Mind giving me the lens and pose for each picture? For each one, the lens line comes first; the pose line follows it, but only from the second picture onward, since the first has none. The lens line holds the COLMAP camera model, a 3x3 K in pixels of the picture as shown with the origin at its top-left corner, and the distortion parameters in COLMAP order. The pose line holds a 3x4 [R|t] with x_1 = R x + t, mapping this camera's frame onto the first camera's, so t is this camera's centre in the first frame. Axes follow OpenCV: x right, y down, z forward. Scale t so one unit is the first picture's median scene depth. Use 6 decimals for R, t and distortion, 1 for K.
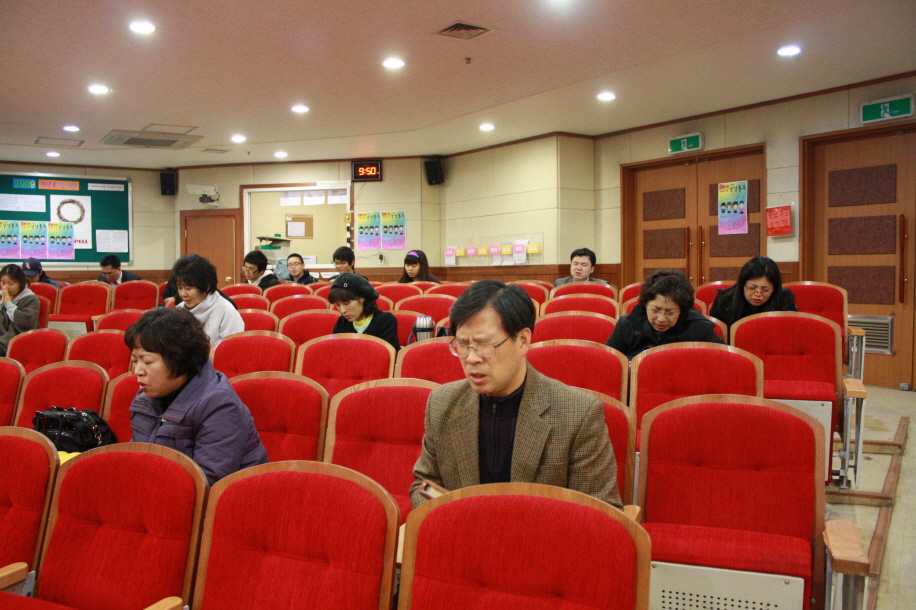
lens RADIAL K [[751.4, 0, 458.9], [0, 751.4, 303.1], [0, 0, 1]] dist [-0.127867, 0.076346]
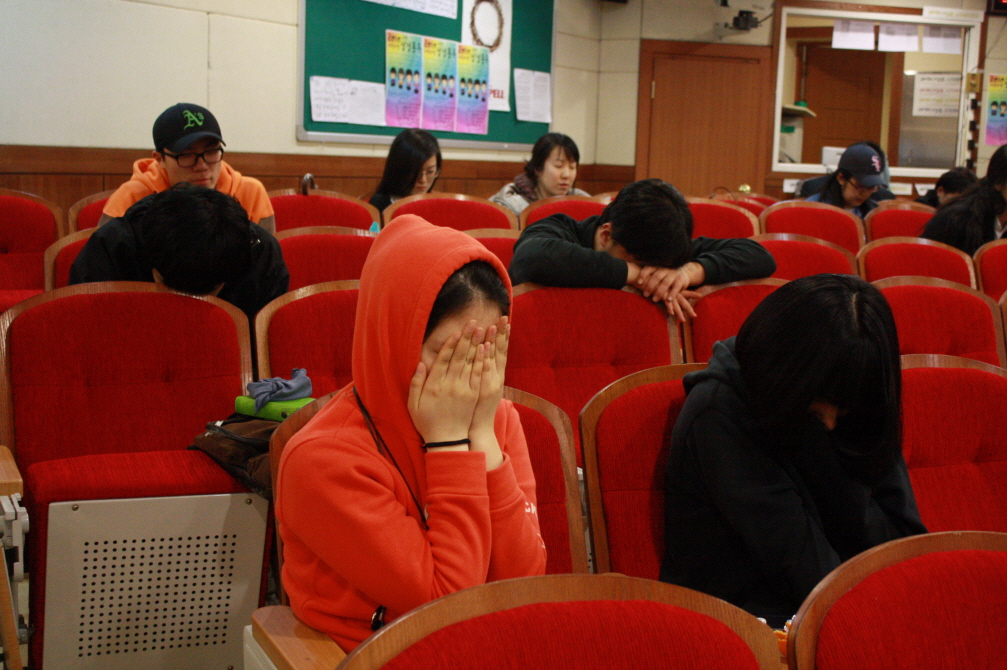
lens RADIAL K [[1367.9, 0, 500.8], [0, 1367.9, 336.1], [0, 0, 1]] dist [-0.030351, 0.000000]
pose [[0.918290, -0.011613, 0.395738, -0.837065], [-0.022144, 0.996498, 0.080627, -0.006327], [-0.395289, -0.082802, 0.914817, 0.241356]]
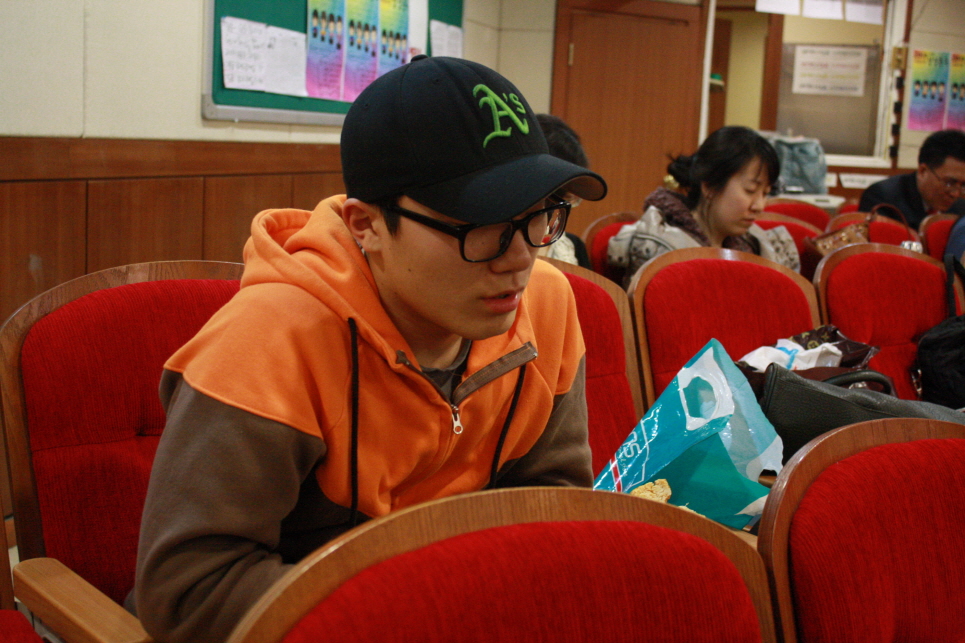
lens RADIAL K [[1265.5, 0, 483.0], [0, 1265.5, 320.9], [0, 0, 1]] dist [-0.005070, 0.000000]
pose [[0.785583, -0.040933, 0.617401, -0.837603], [-0.030601, 0.994018, 0.104840, -0.027243], [-0.617999, -0.101253, 0.779631, 0.537817]]
